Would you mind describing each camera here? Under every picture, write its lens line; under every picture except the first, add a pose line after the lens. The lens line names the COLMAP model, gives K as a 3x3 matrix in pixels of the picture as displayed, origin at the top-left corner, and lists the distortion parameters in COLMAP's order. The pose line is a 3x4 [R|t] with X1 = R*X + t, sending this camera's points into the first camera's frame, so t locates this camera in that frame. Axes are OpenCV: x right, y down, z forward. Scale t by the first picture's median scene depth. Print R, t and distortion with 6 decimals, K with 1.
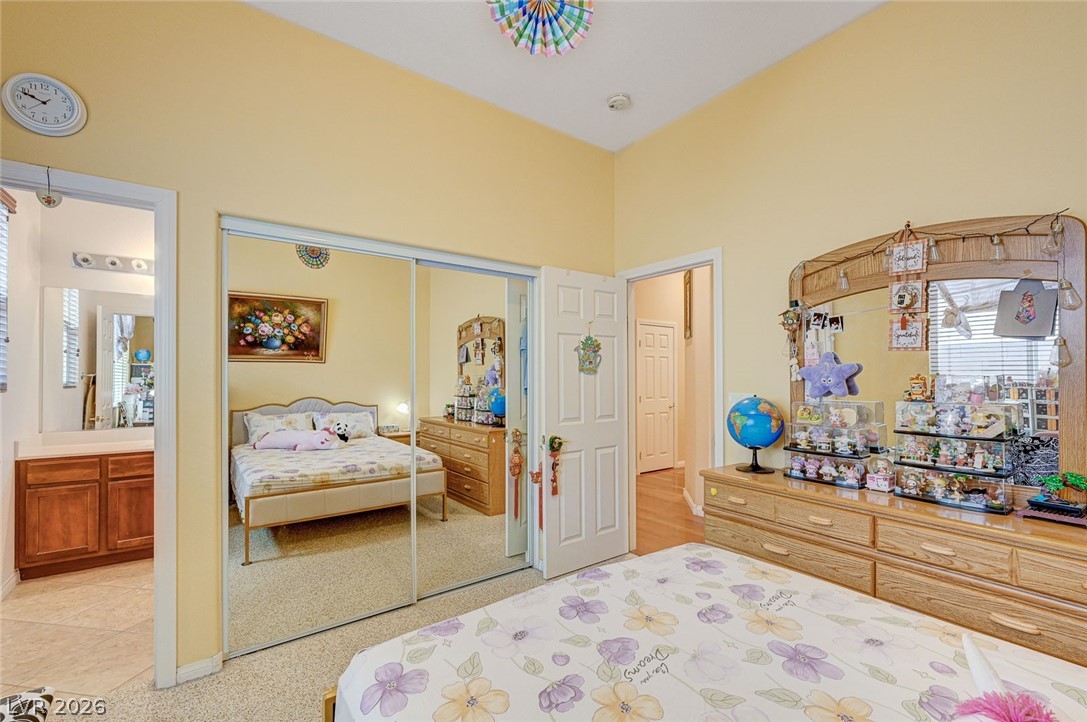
lens RADIAL K [[467.4, 0, 546.3], [0, 467.4, 361.5], [0, 0, 1]] dist [-0.002666, 0.000436]
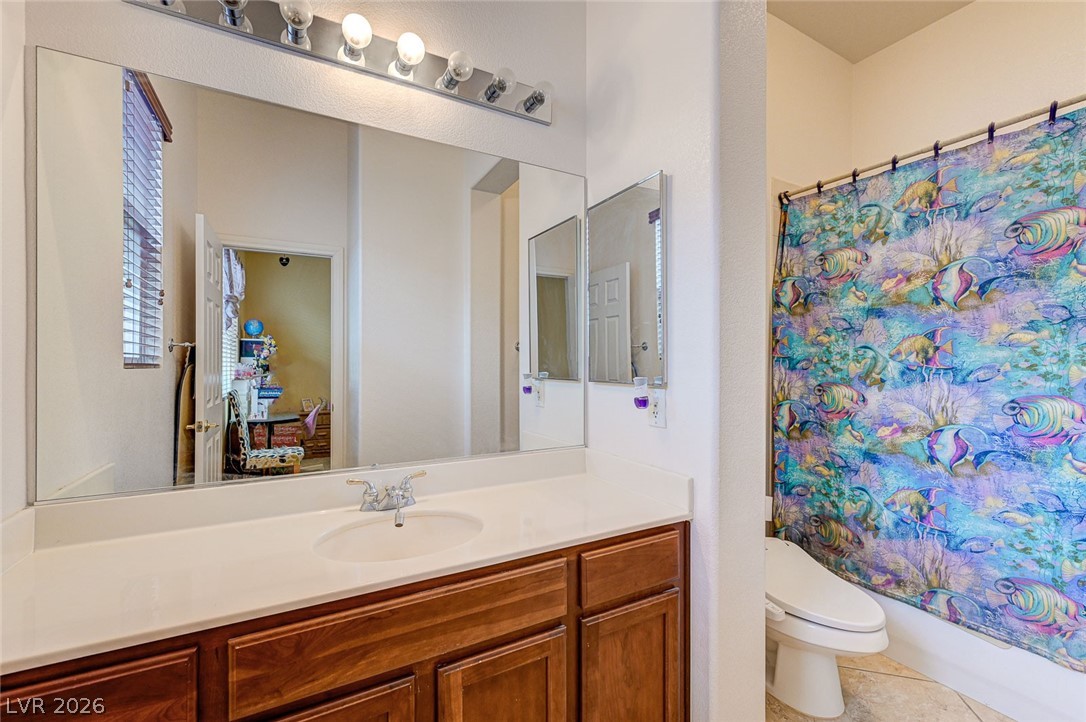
lens RADIAL K [[467.0, 0, 543.0], [0, 467.0, 363.7], [0, 0, 1]] dist [-0.002666, 0.000436]
pose [[0.990717, 0.010004, -0.135575, -0.367761], [-0.006080, 0.999551, 0.029323, 0.024197], [0.135808, -0.028226, 0.990333, 0.387187]]
